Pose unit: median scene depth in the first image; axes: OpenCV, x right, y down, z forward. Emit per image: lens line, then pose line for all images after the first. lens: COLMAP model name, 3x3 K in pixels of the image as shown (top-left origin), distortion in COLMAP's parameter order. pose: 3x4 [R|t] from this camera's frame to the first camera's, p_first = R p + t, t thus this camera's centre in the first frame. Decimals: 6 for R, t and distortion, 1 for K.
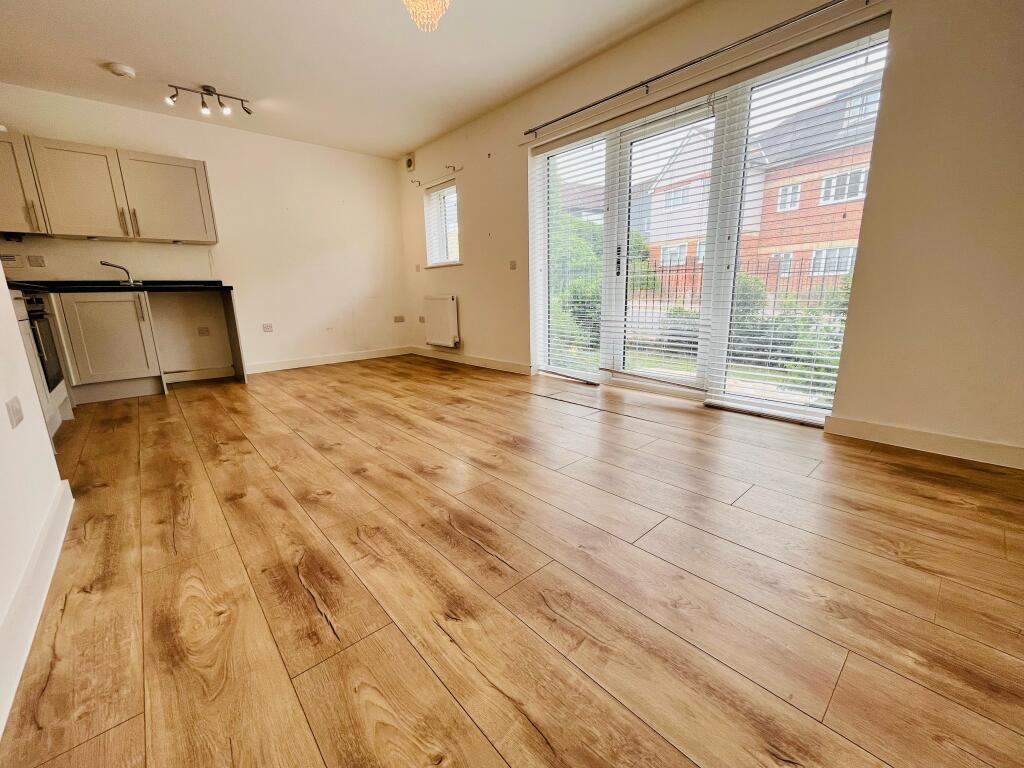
lens RADIAL K [[417.5, 0, 510.5], [0, 417.5, 384.1], [0, 0, 1]] dist [-0.002347, -0.000130]
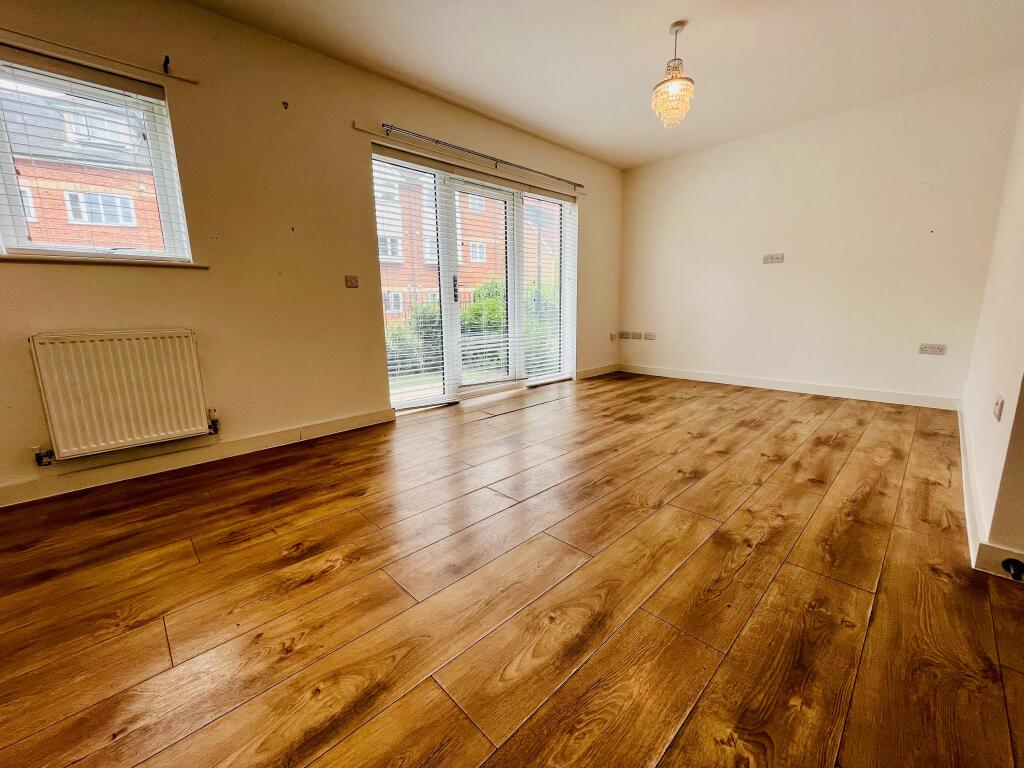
lens RADIAL K [[417.5, 0, 510.5], [0, 417.5, 384.1], [0, 0, 1]] dist [-0.002347, -0.000130]
pose [[-0.051382, -0.162585, 0.985356, -0.935462], [0.232705, 0.957551, 0.170132, -0.214711], [-0.971189, 0.238039, -0.011366, 0.964605]]
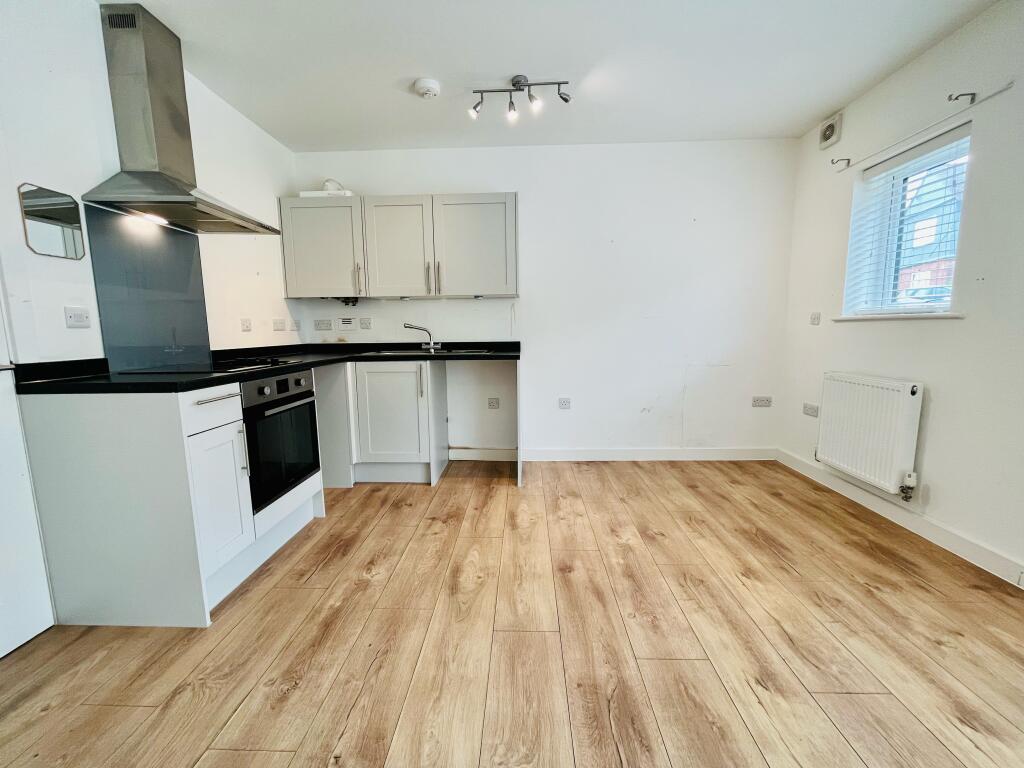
lens RADIAL K [[417.5, 0, 510.5], [0, 417.5, 384.1], [0, 0, 1]] dist [-0.002347, -0.000130]
pose [[0.726909, 0.102025, -0.679113, -0.219111], [-0.152223, 0.988240, -0.014471, -0.204545], [0.669650, 0.113896, 0.733891, 0.555351]]
